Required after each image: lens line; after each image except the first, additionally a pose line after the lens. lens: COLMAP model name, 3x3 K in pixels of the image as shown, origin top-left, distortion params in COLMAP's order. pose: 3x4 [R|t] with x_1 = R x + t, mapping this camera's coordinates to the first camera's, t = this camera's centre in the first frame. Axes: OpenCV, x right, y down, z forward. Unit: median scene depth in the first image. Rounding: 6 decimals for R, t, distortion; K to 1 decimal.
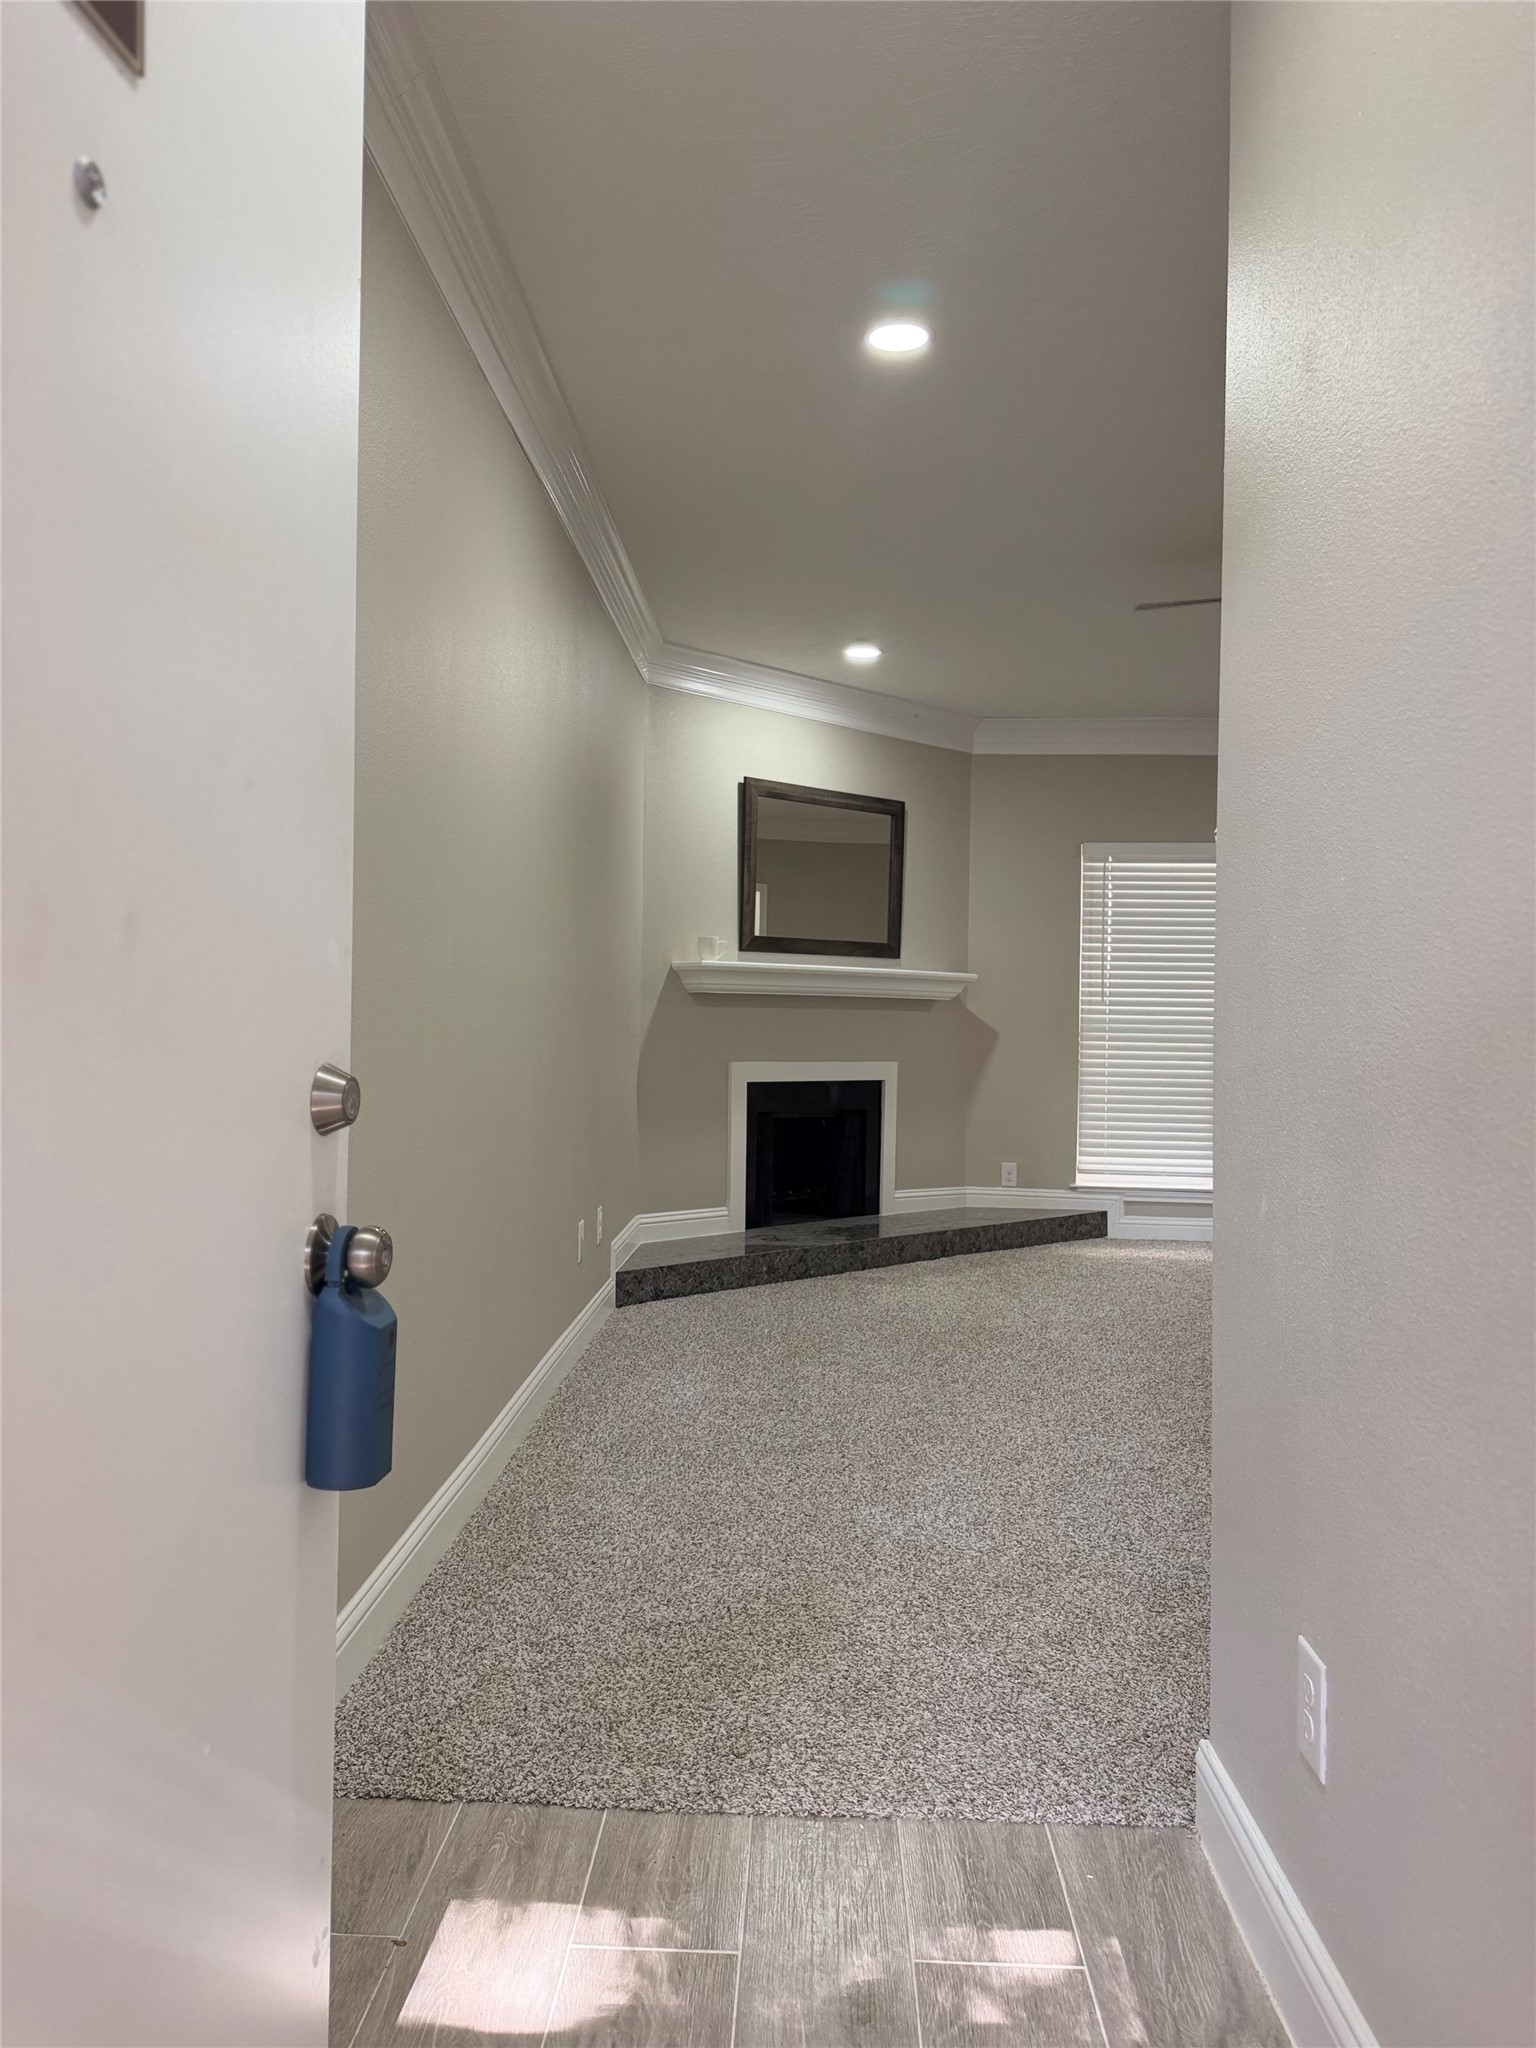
lens RADIAL K [[1442.4, 0, 768.0], [0, 1442.4, 1024.0], [0, 0, 1]] dist [0.425363, -0.000390]
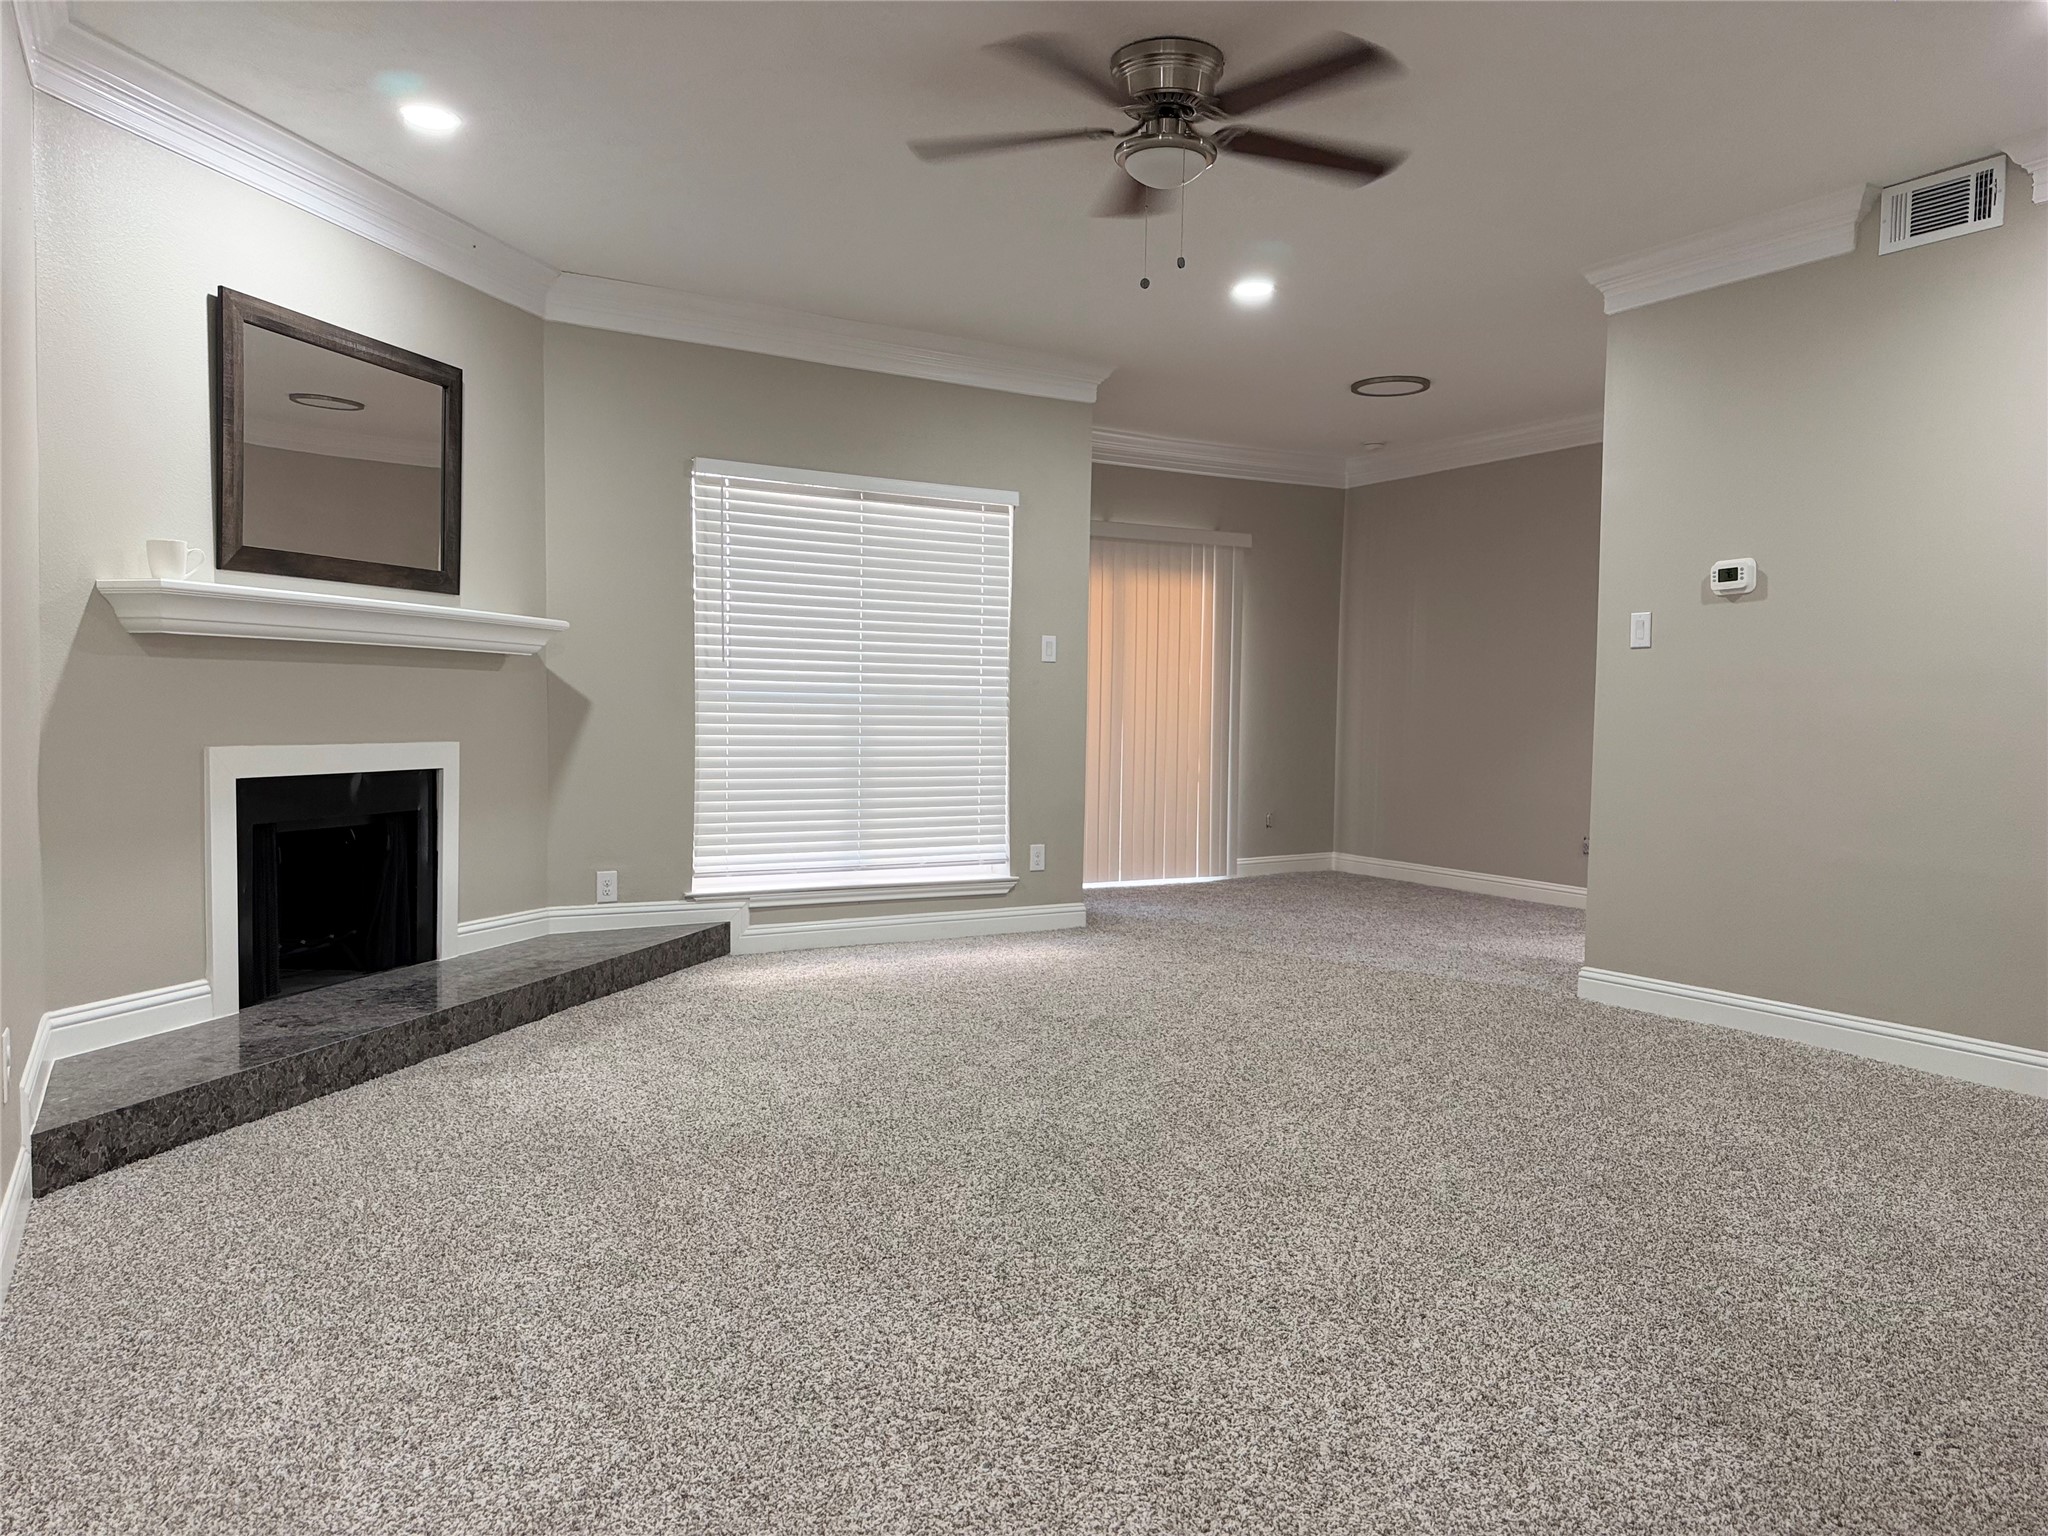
lens RADIAL K [[1456.5, 0, 1024.0], [0, 1456.5, 768.0], [0, 0, 1]] dist [0.017877, -0.002079]
pose [[0.841411, -0.021347, 0.539974, -0.068302], [-0.007953, 0.998622, 0.051870, 0.000074], [-0.540337, -0.047938, 0.840082, 0.276023]]
